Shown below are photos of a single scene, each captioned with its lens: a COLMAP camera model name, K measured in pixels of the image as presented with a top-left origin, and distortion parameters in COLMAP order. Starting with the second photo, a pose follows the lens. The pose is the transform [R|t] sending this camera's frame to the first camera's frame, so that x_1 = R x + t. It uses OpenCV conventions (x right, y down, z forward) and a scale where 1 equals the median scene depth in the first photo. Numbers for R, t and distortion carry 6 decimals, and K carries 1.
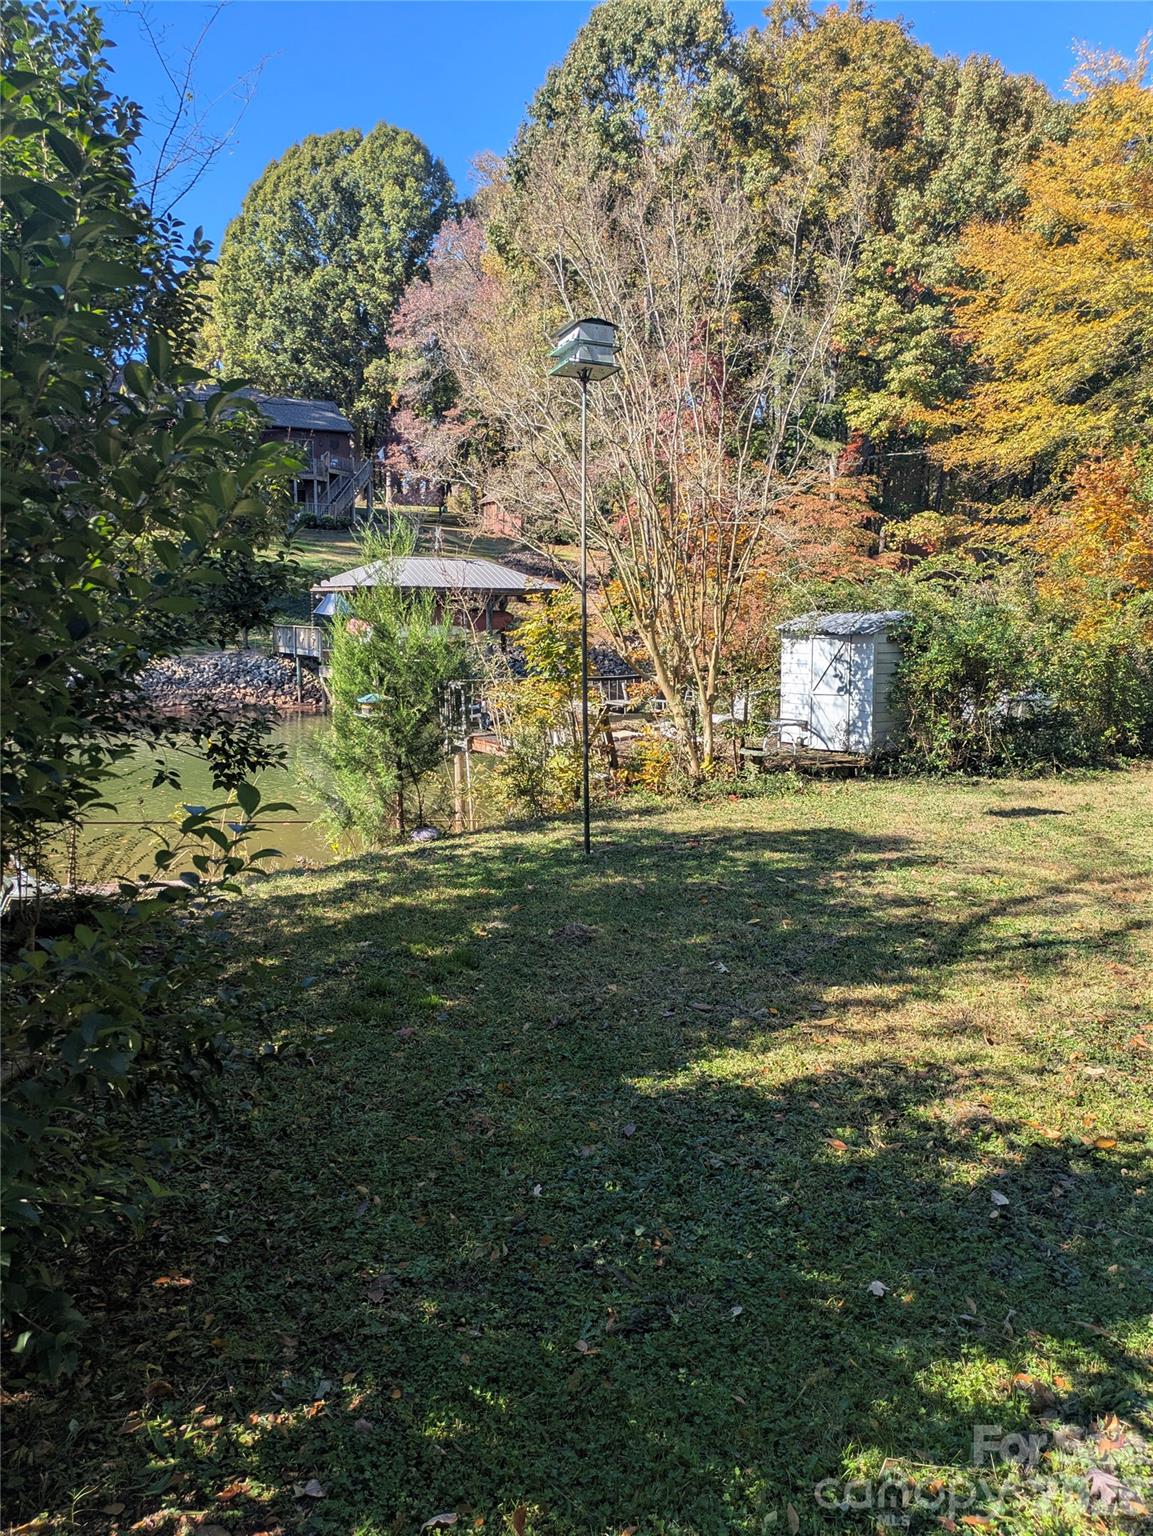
lens RADIAL K [[1094.1, 0, 570.3], [0, 1094.1, 768.8], [0, 0, 1]] dist [0.037635, -0.029798]
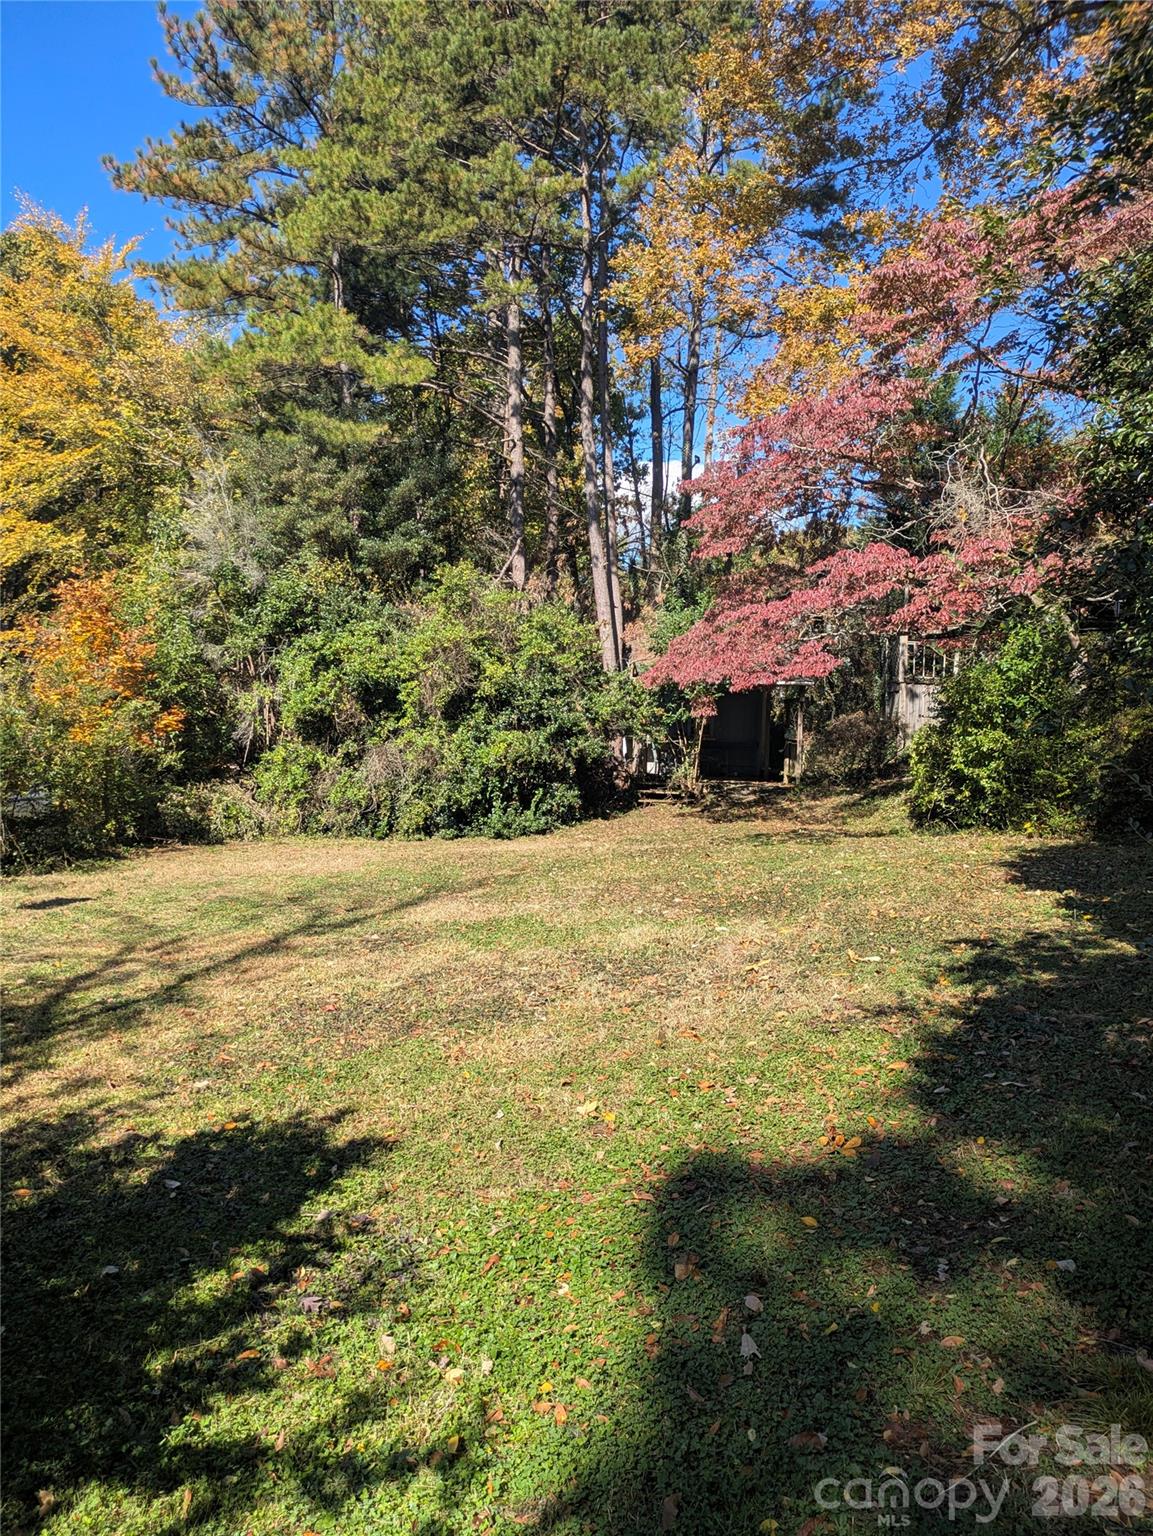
lens RADIAL K [[1094.1, 0, 578.3], [0, 1094.1, 764.3], [0, 0, 1]] dist [0.037635, -0.029798]
pose [[0.622485, -0.014467, 0.782498, -0.139054], [0.089212, 0.994624, -0.052581, 0.010260], [-0.777531, 0.102539, 0.620429, -0.087661]]
